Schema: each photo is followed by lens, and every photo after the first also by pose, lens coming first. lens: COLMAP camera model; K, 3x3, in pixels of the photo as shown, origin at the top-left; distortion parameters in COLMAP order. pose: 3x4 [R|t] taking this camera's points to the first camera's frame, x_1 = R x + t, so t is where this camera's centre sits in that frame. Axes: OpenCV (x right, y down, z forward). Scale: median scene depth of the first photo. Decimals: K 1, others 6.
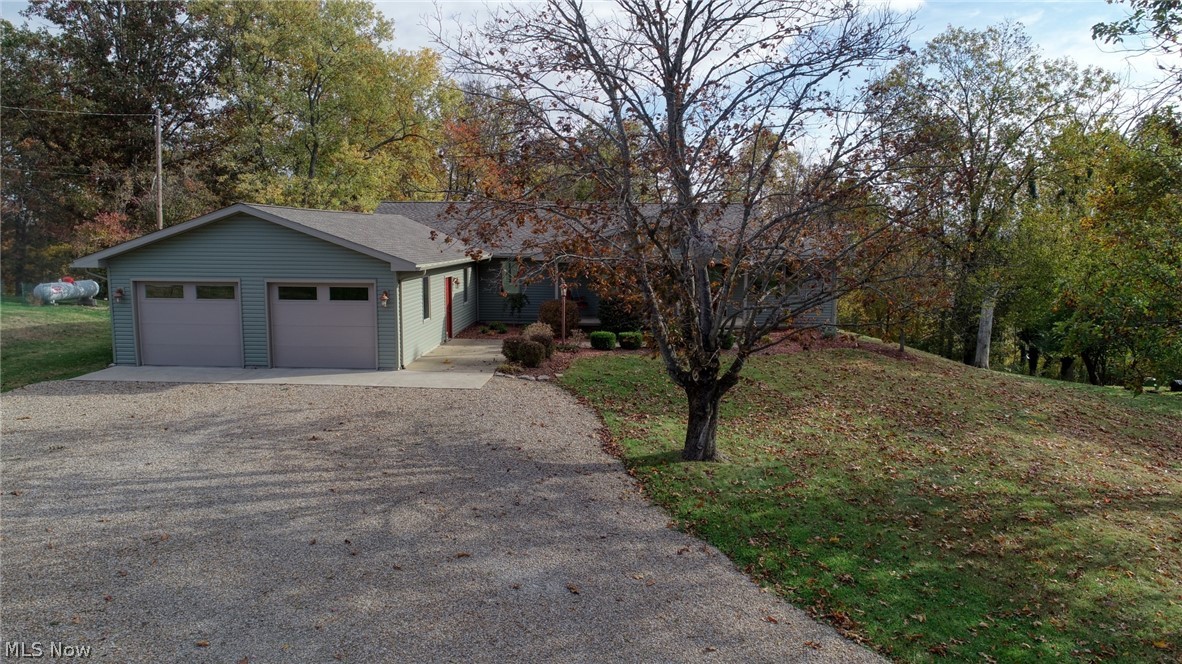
lens RADIAL K [[797.9, 0, 591.0], [0, 797.9, 332.0], [0, 0, 1]] dist [0.001212, 0.000360]
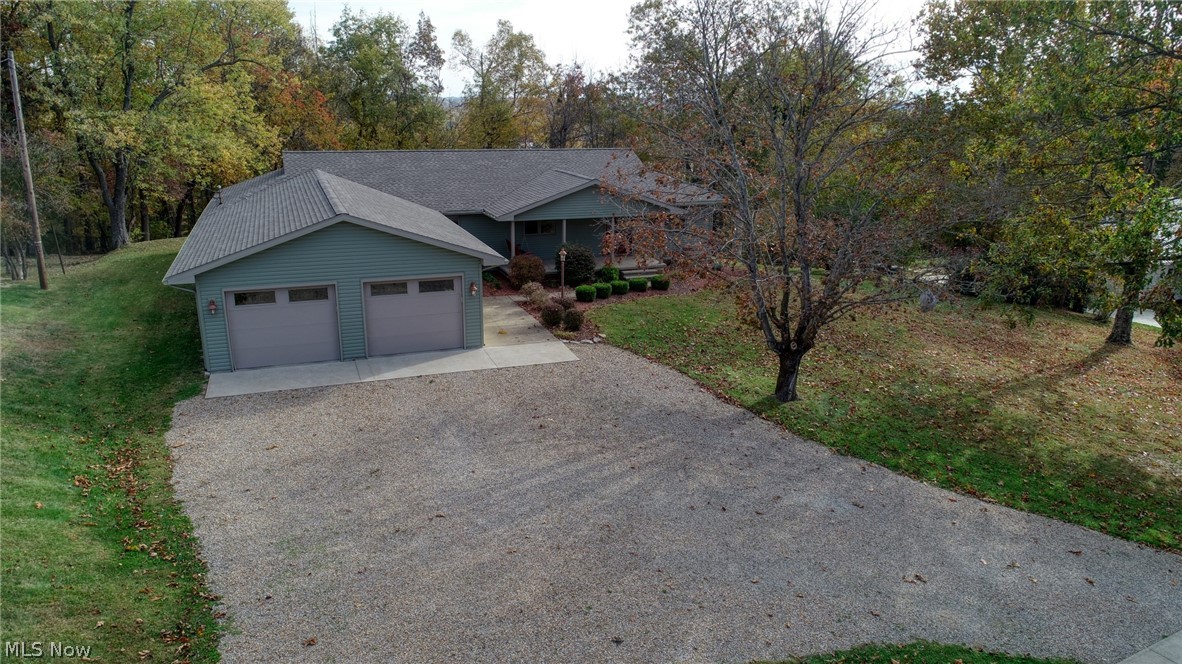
lens RADIAL K [[804.0, 0, 591.0], [0, 804.0, 332.0], [0, 0, 1]] dist [0.005333, 0.002354]
pose [[0.912215, -0.109814, 0.394721, -0.767434], [0.042549, 0.983593, 0.175310, -0.239466], [-0.407496, -0.143125, 0.901921, -0.177837]]
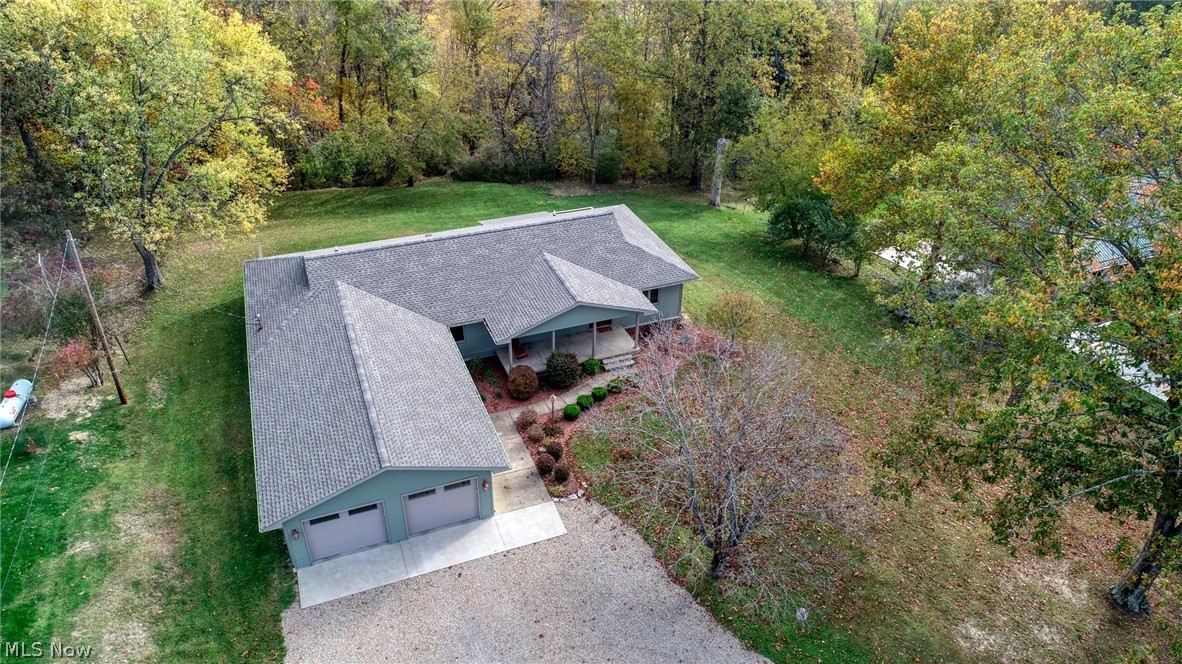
lens RADIAL K [[797.9, 0, 591.0], [0, 797.9, 332.0], [0, 0, 1]] dist [0.001212, 0.000360]
pose [[0.905394, -0.220637, 0.362740, -0.756961], [0.036417, 0.891575, 0.451406, -1.318093], [-0.423007, -0.395490, 0.815262, -0.275395]]
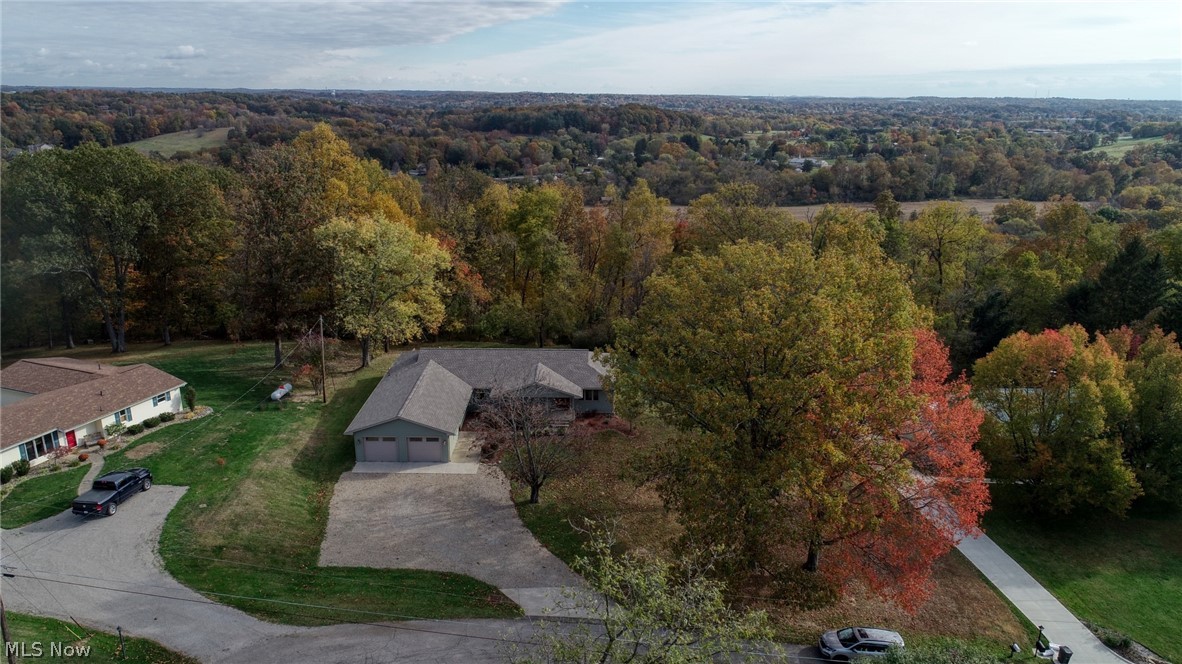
lens RADIAL K [[813.0, 0, 593.6], [0, 813.0, 305.7], [0, 0, 1]] dist [0.004370, 0.001002]
pose [[0.997708, -0.010588, 0.066828, 0.172357], [0.001187, 0.990266, 0.139183, -1.402677], [-0.067651, -0.138784, 0.988009, -2.961082]]
